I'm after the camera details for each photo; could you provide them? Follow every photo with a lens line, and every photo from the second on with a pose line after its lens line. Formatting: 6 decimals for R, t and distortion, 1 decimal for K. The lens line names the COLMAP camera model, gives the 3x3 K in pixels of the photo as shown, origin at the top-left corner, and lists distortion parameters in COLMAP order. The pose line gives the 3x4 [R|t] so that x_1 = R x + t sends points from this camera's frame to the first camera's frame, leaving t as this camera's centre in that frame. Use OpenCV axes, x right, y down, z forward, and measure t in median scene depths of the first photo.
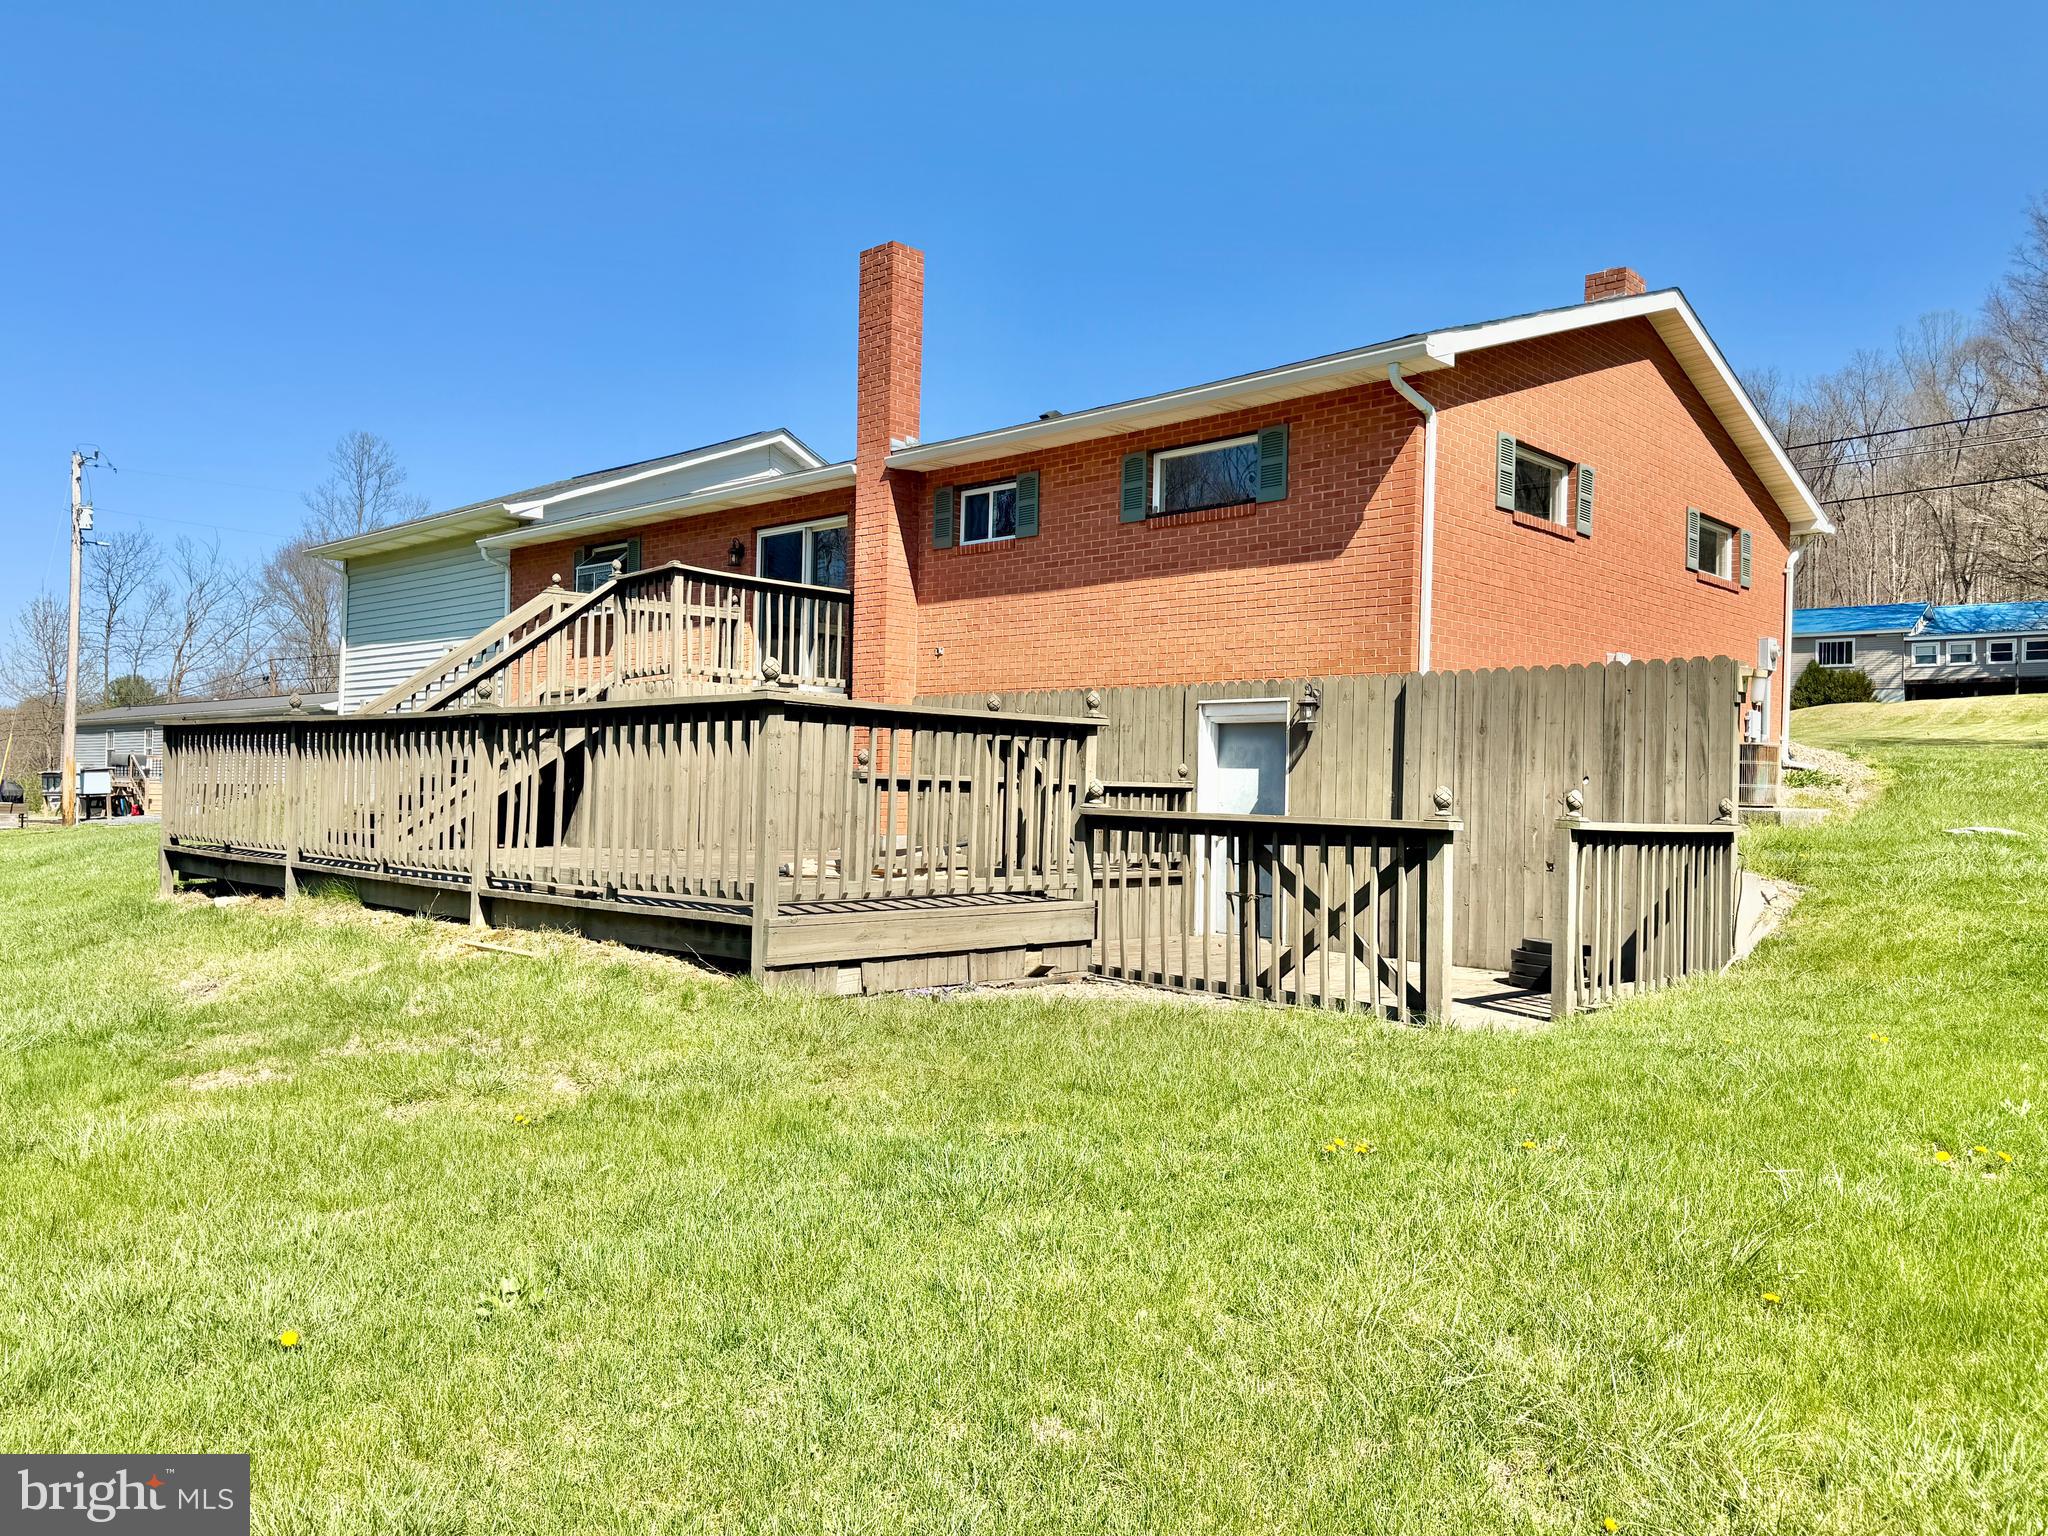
lens RADIAL K [[1552.4, 0, 1030.5], [0, 1552.4, 765.8], [0, 0, 1]] dist [0.013125, 0.002419]
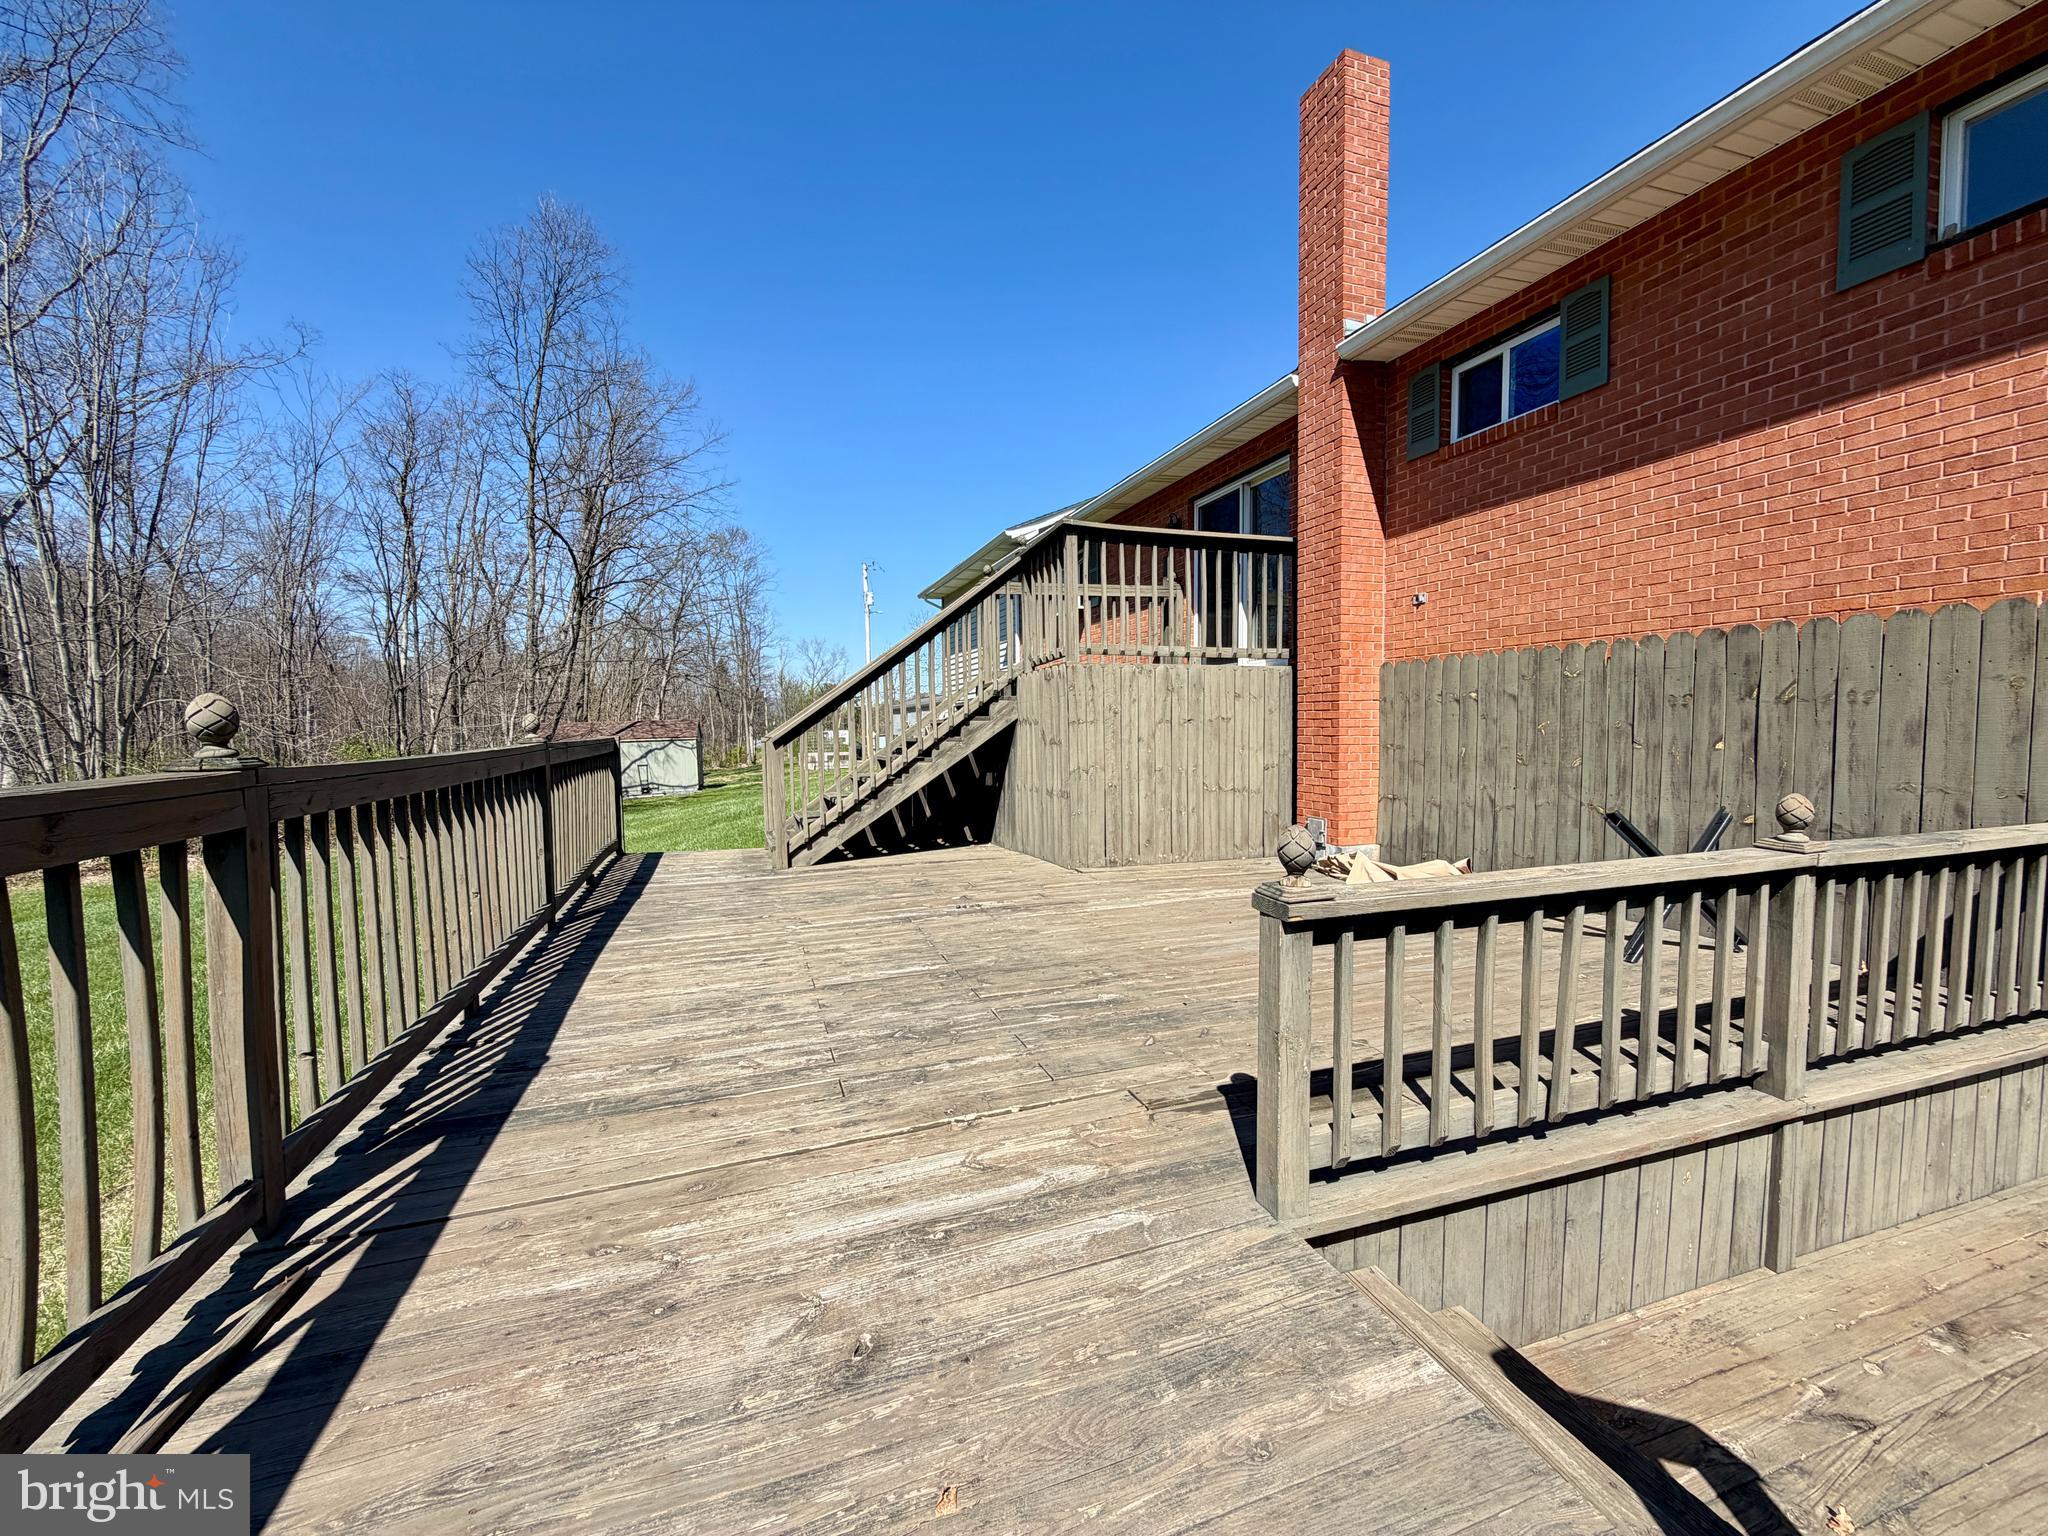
lens RADIAL K [[837.7, 0, 1008.8], [0, 837.7, 777.1], [0, 0, 1]] dist [0.000732, -0.000046]
pose [[0.894740, -0.004594, -0.446565, -0.055258], [0.038832, 0.996960, 0.067546, -0.023681], [0.444897, -0.077777, 0.892198, 0.546662]]
